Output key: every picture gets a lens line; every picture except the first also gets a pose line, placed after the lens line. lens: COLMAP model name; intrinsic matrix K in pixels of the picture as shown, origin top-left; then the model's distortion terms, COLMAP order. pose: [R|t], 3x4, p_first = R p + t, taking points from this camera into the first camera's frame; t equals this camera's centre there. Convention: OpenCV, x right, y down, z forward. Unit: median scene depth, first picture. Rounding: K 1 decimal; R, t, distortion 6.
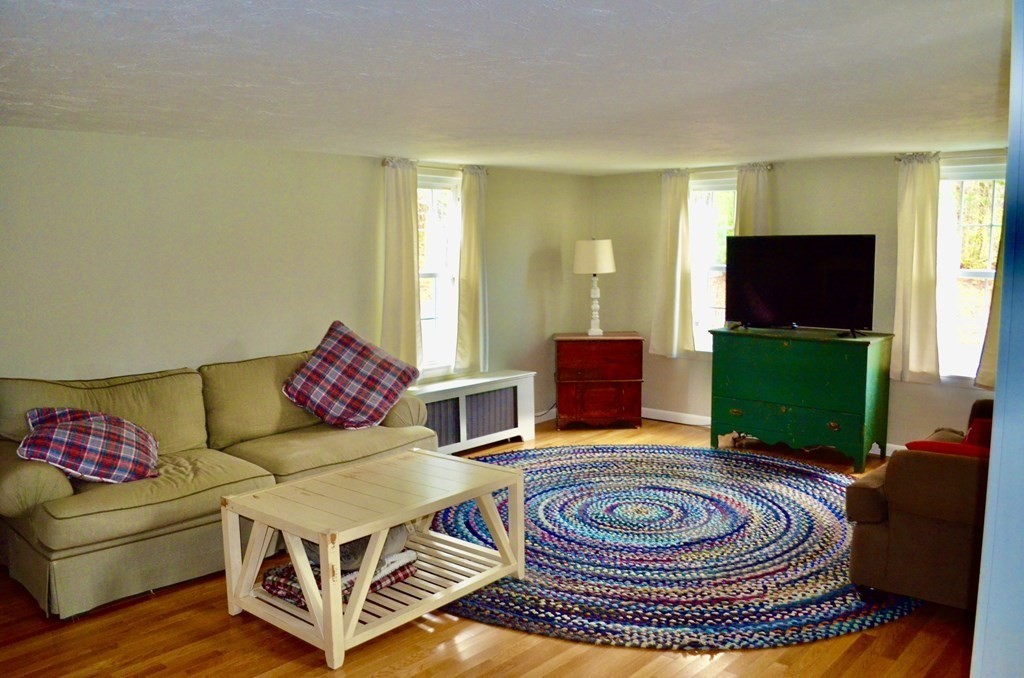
lens RADIAL K [[804.1, 0, 516.7], [0, 804.1, 337.9], [0, 0, 1]] dist [-0.075515, -0.002582]
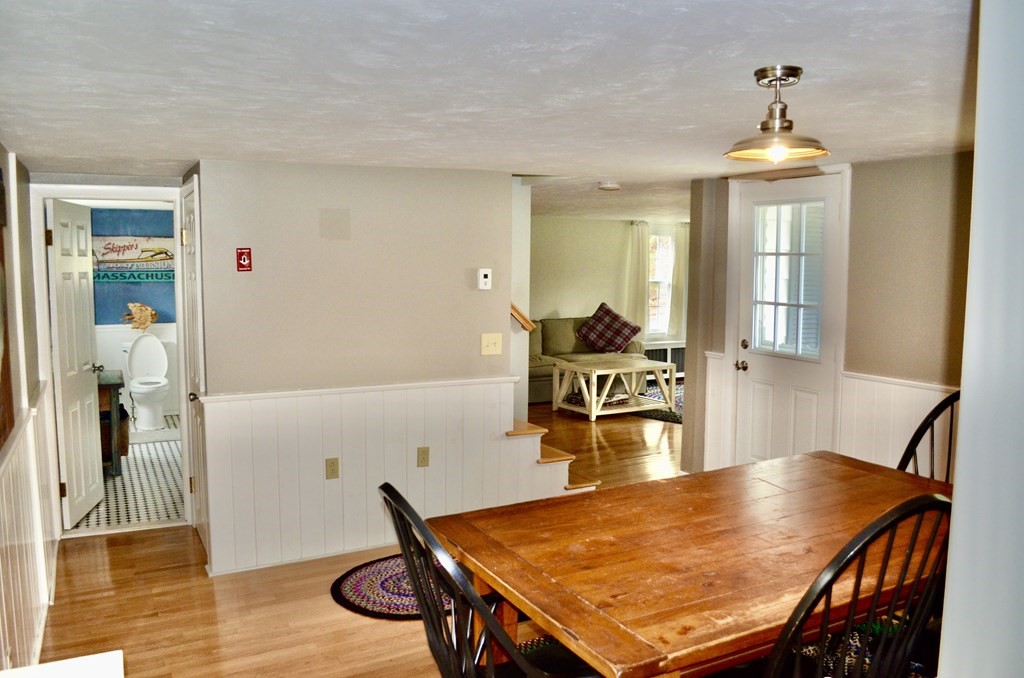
lens RADIAL K [[804.1, 0, 513.5], [0, 804.1, 341.3], [0, 0, 1]] dist [-0.075515, -0.002582]
pose [[0.938886, 0.044801, -0.341299, 0.279683], [-0.050238, 0.998712, -0.007104, 0.108888], [0.340542, 0.023816, 0.939928, -1.063347]]
